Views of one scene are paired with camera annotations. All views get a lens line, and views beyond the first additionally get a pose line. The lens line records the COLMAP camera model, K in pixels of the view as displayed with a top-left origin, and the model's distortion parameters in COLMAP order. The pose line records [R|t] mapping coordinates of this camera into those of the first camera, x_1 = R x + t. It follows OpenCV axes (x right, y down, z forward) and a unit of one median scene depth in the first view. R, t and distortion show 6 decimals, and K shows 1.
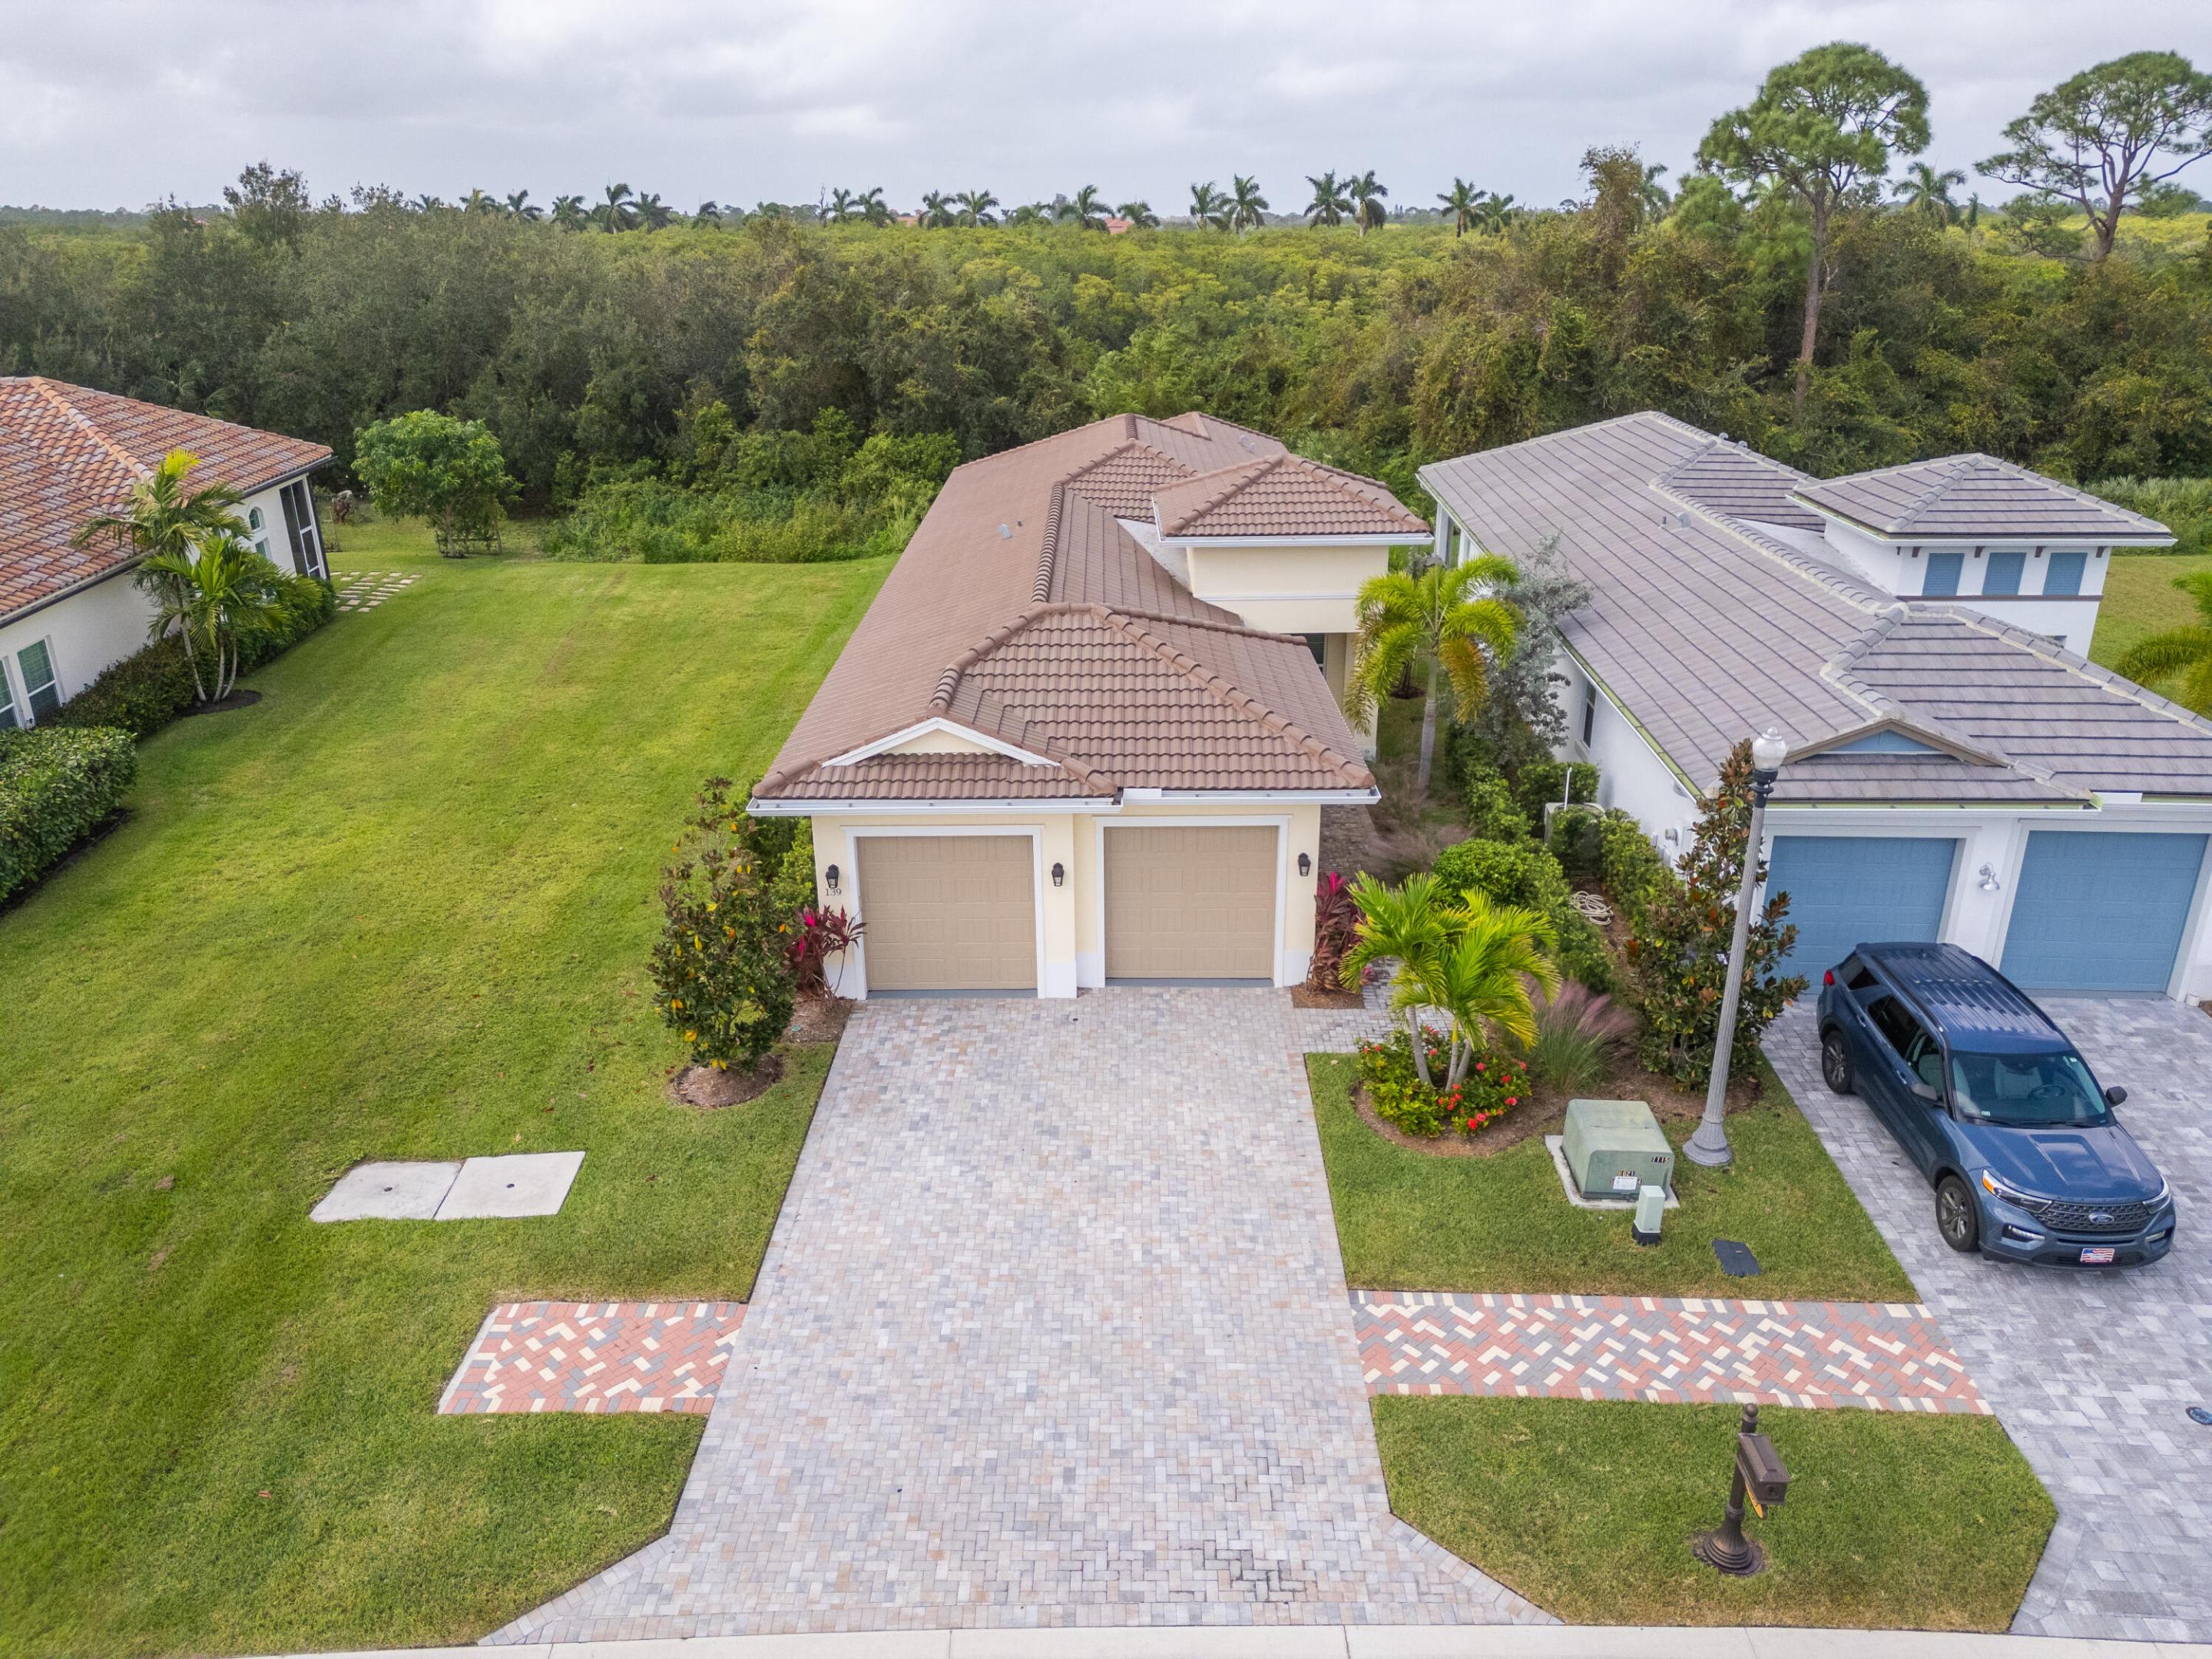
lens RADIAL K [[1548.9, 0, 1115.7], [0, 1548.9, 838.3], [0, 0, 1]] dist [0.064667, -0.062176]
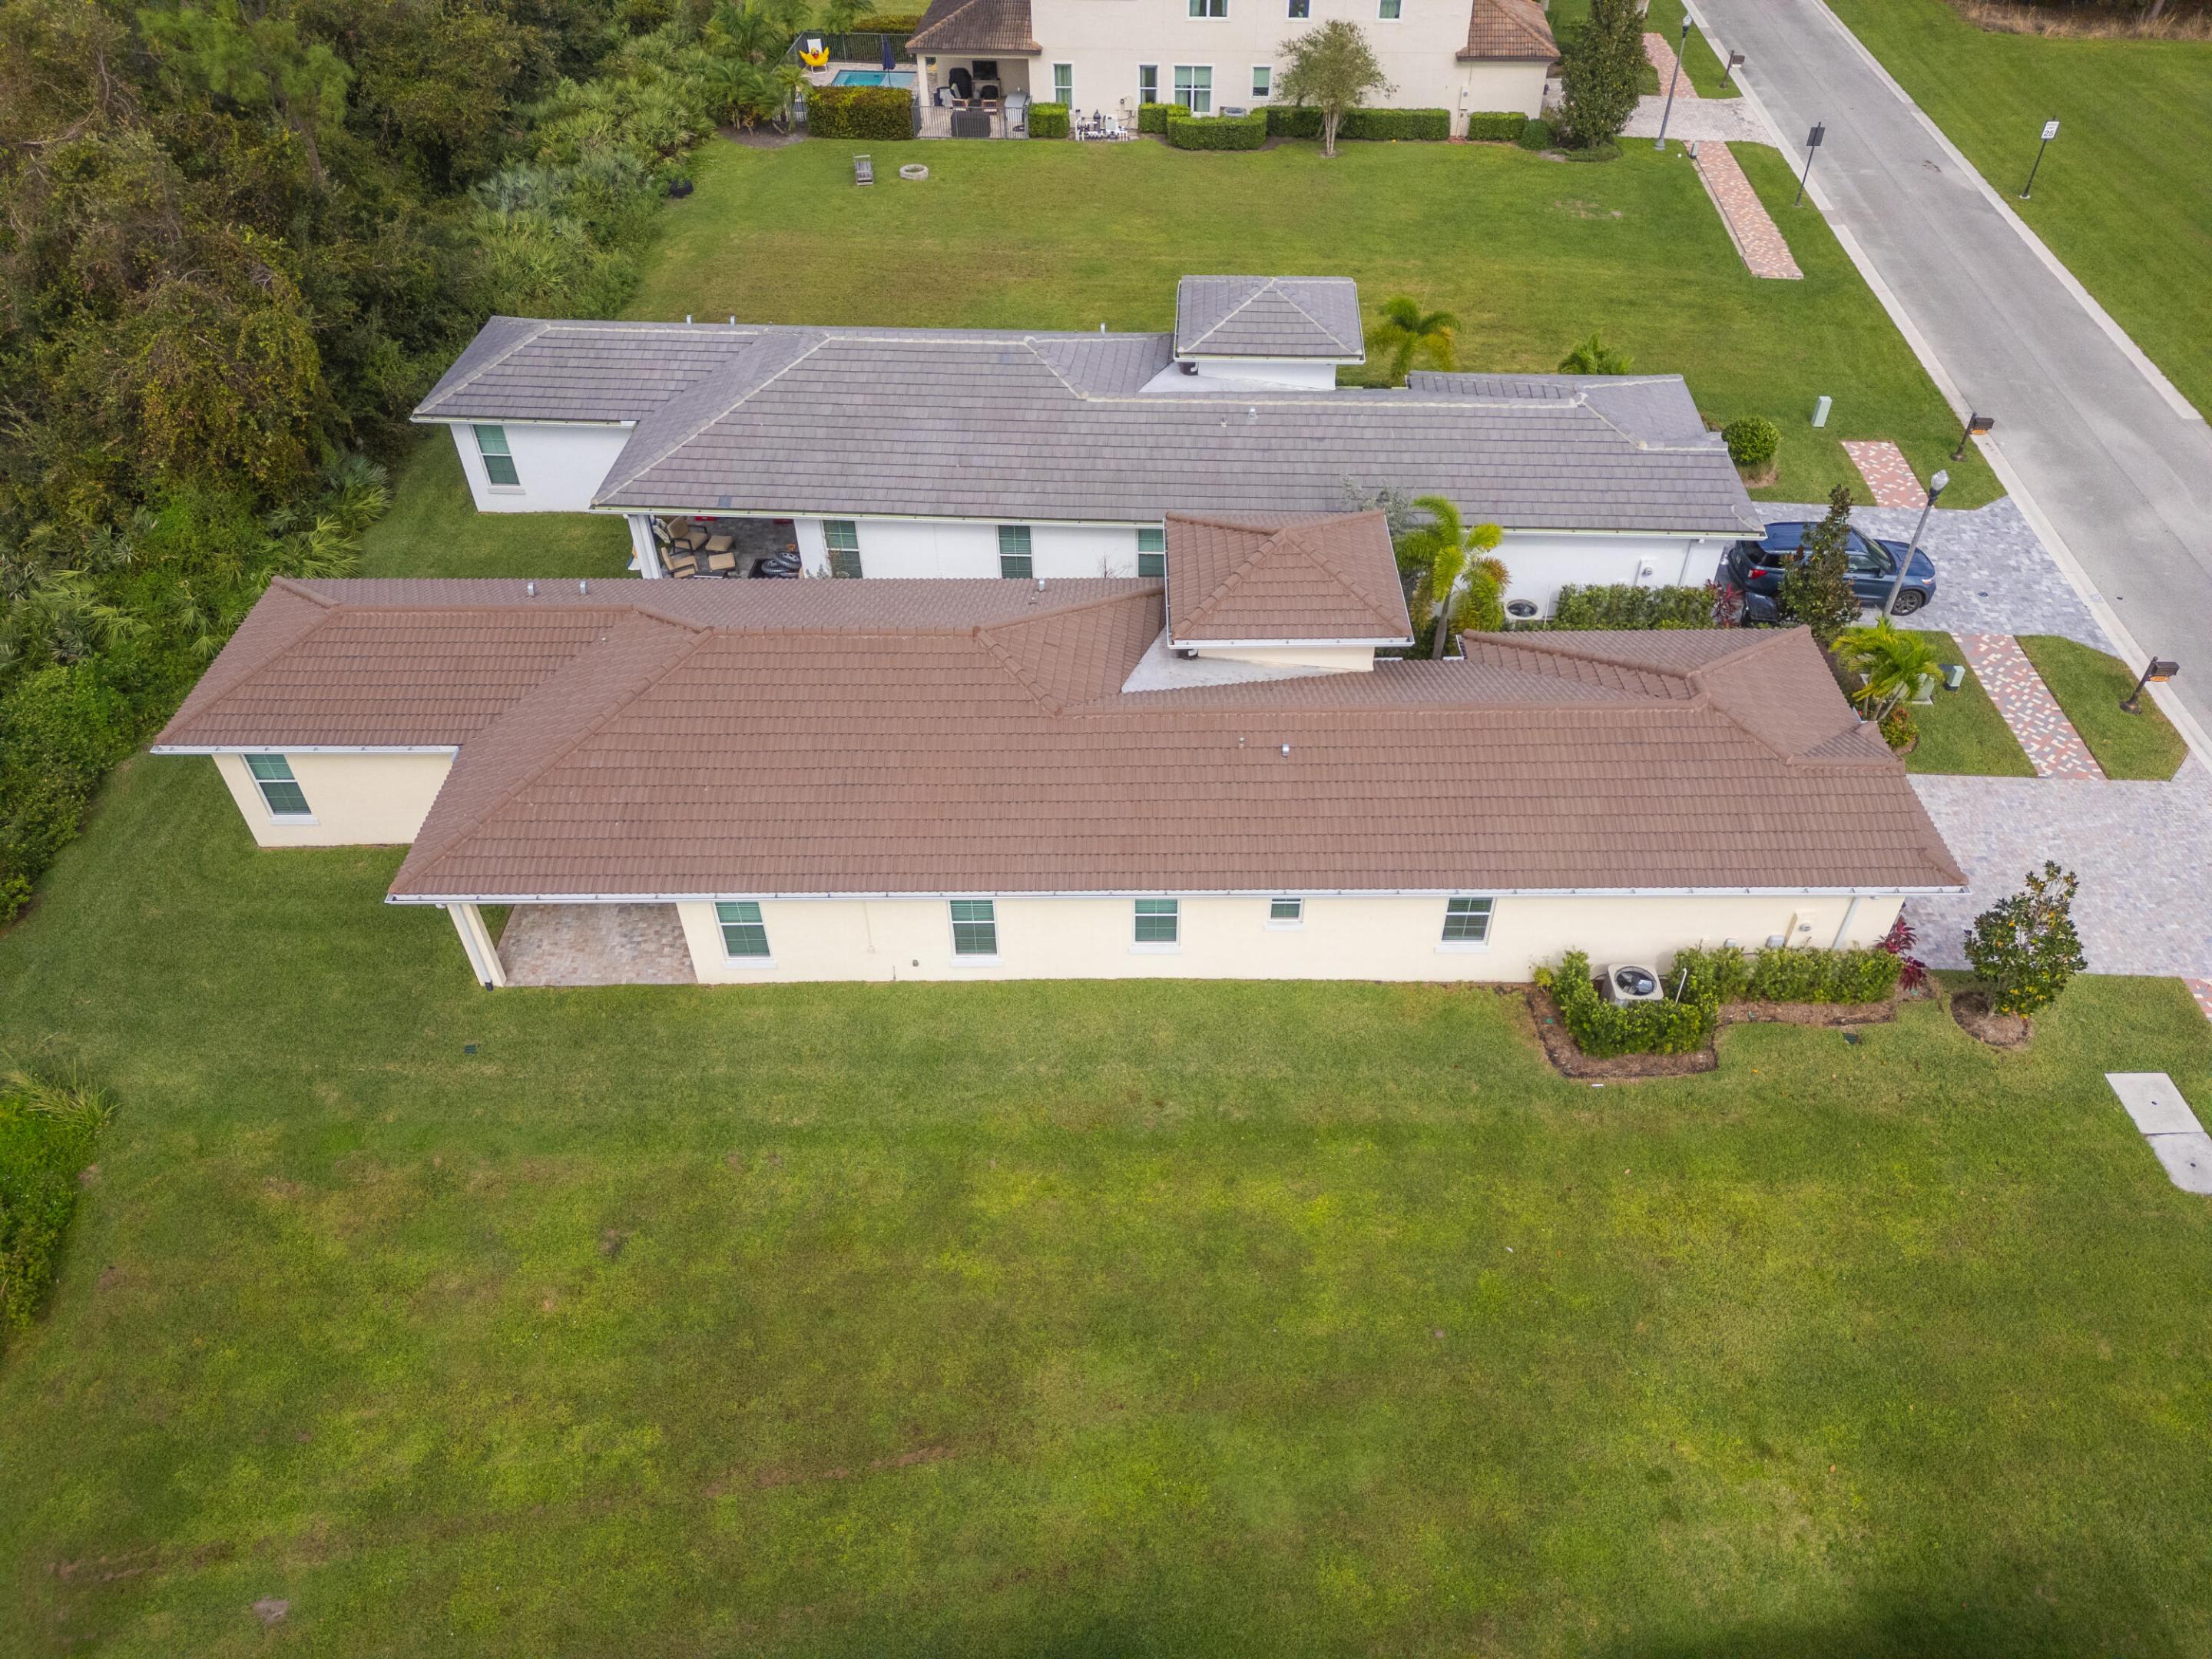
lens RADIAL K [[1539.2, 0, 1113.2], [0, 1539.2, 853.6], [0, 0, 1]] dist [0.067312, -0.063328]
pose [[0.009798, -0.673347, 0.739261, -1.167253], [0.377726, 0.687015, 0.620753, -1.118441], [-0.925866, 0.273156, 0.261072, 1.244882]]
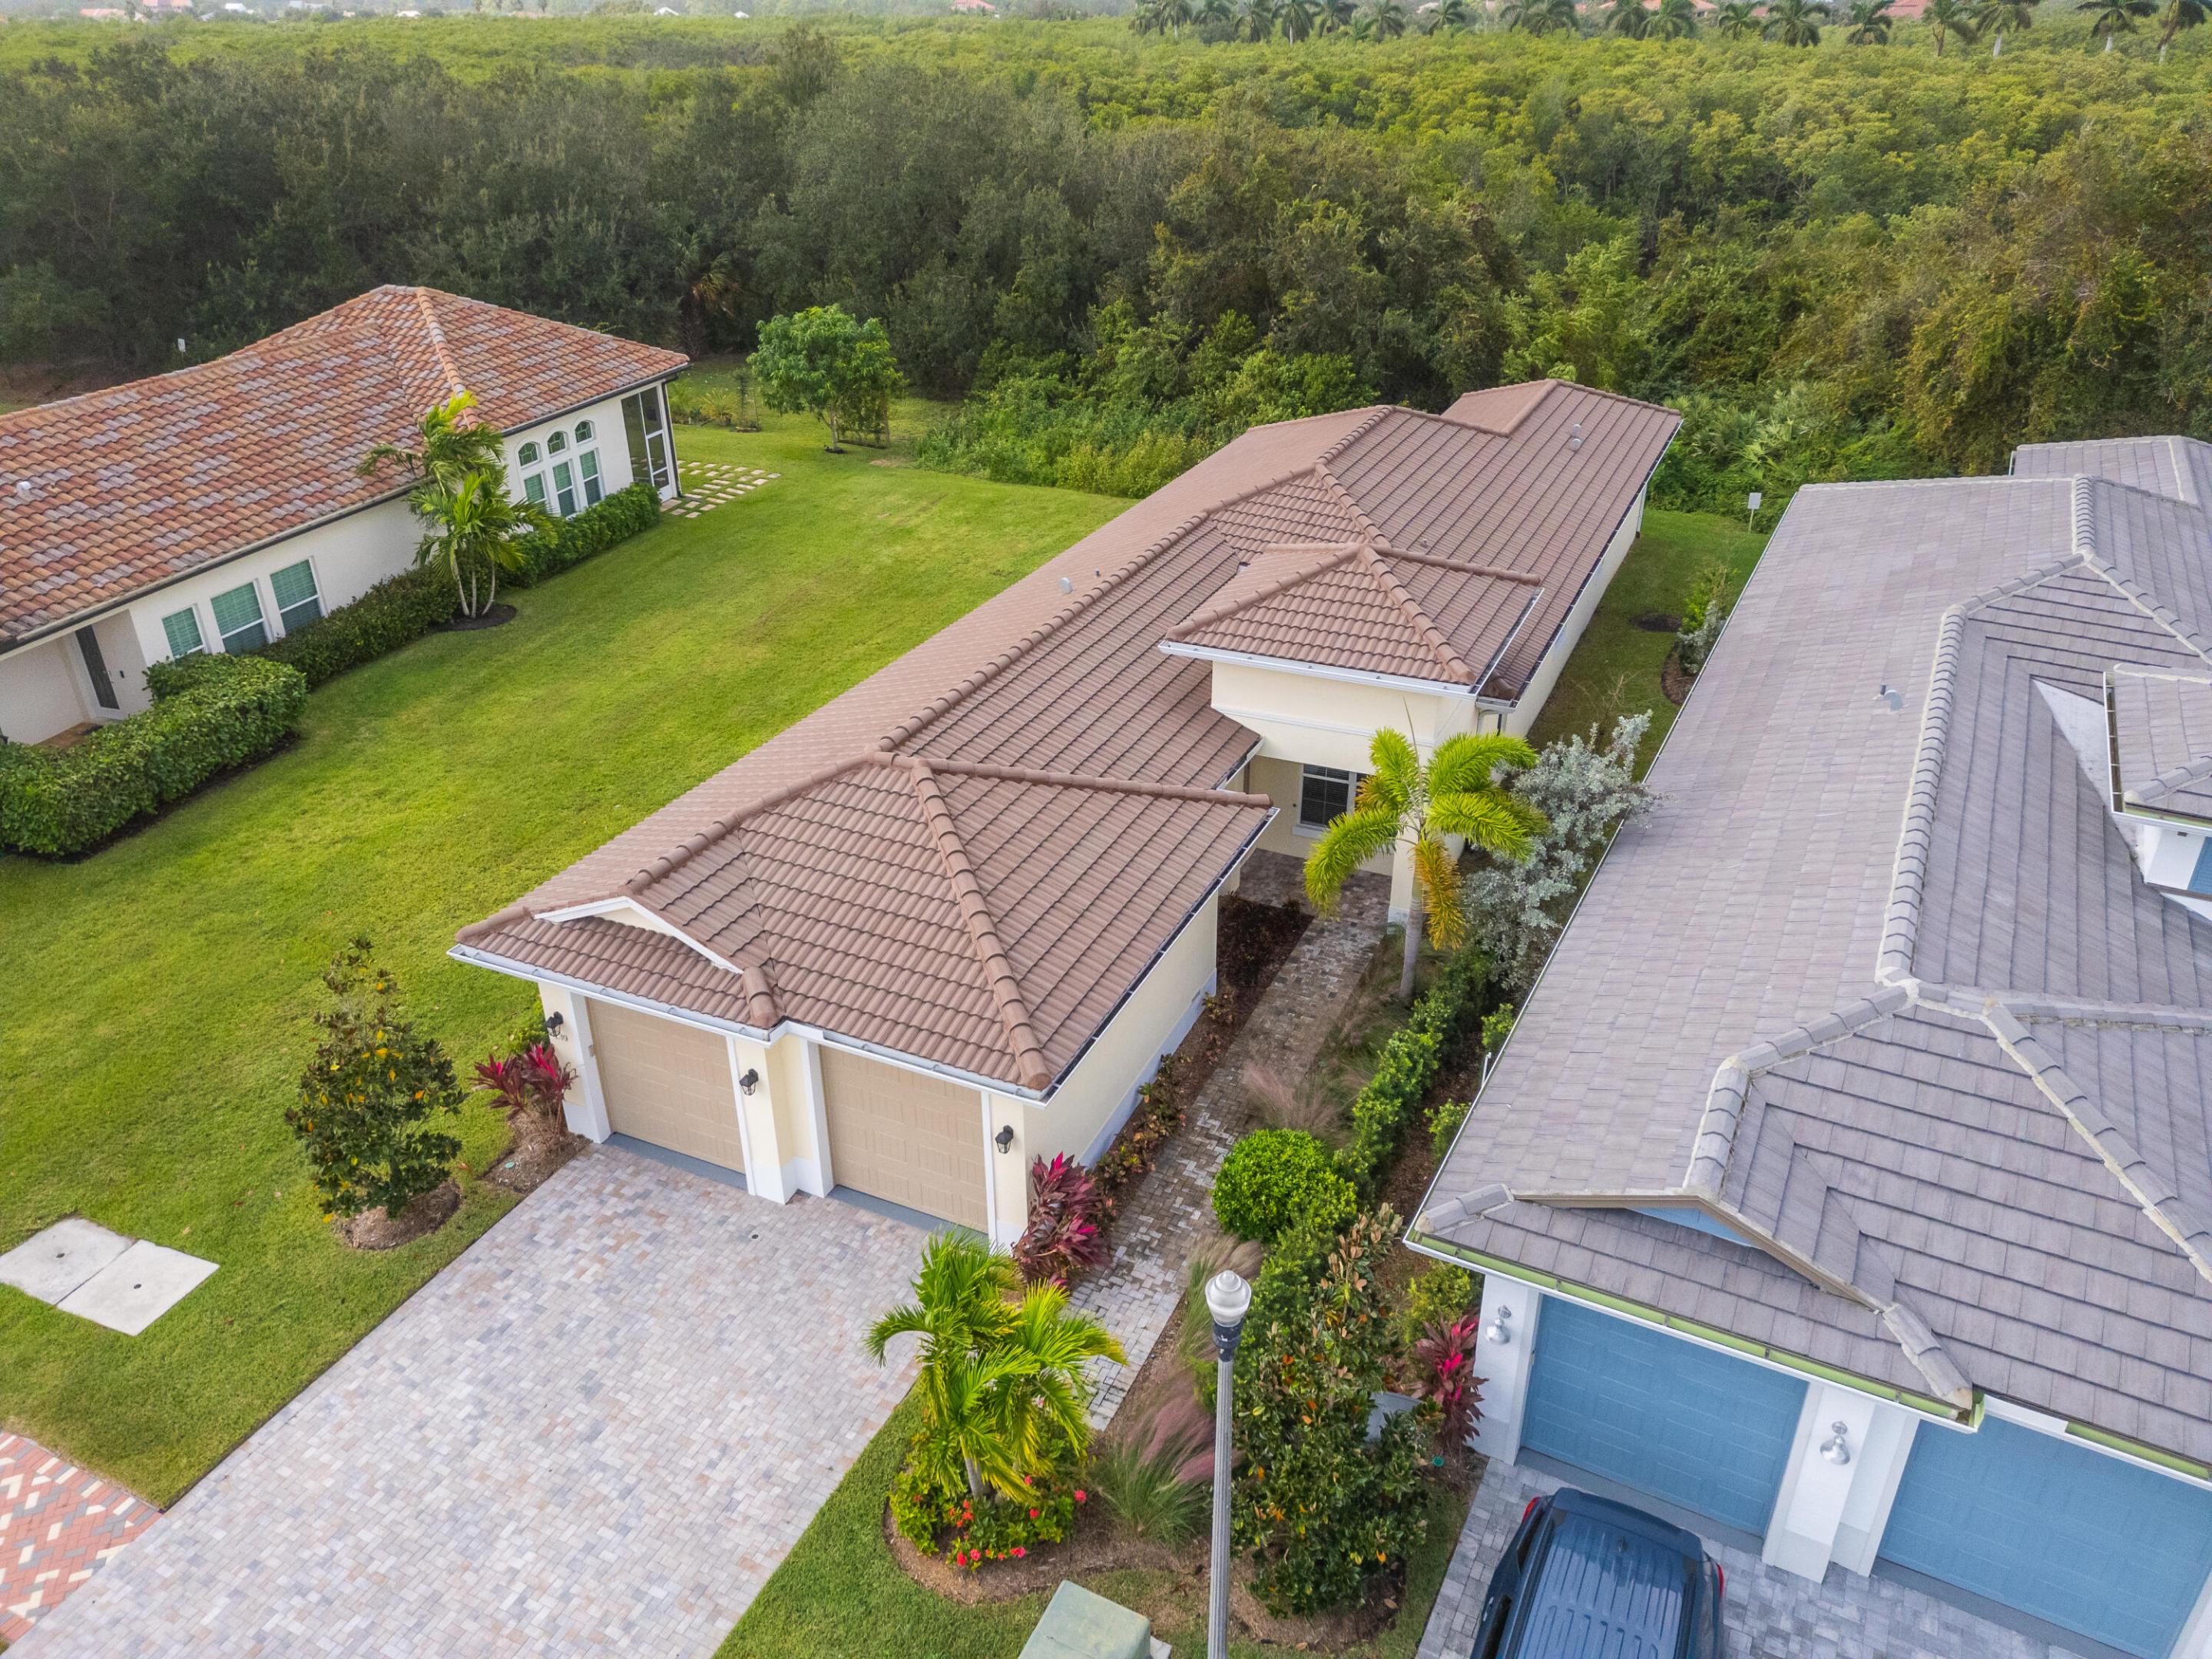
lens RADIAL K [[1548.9, 0, 1115.7], [0, 1548.9, 838.3], [0, 0, 1]] dist [0.064667, -0.062176]
pose [[0.907441, 0.198500, -0.370335, 0.452633], [-0.153117, 0.976989, 0.148482, -0.275584], [0.391287, -0.078034, 0.916954, 0.255685]]
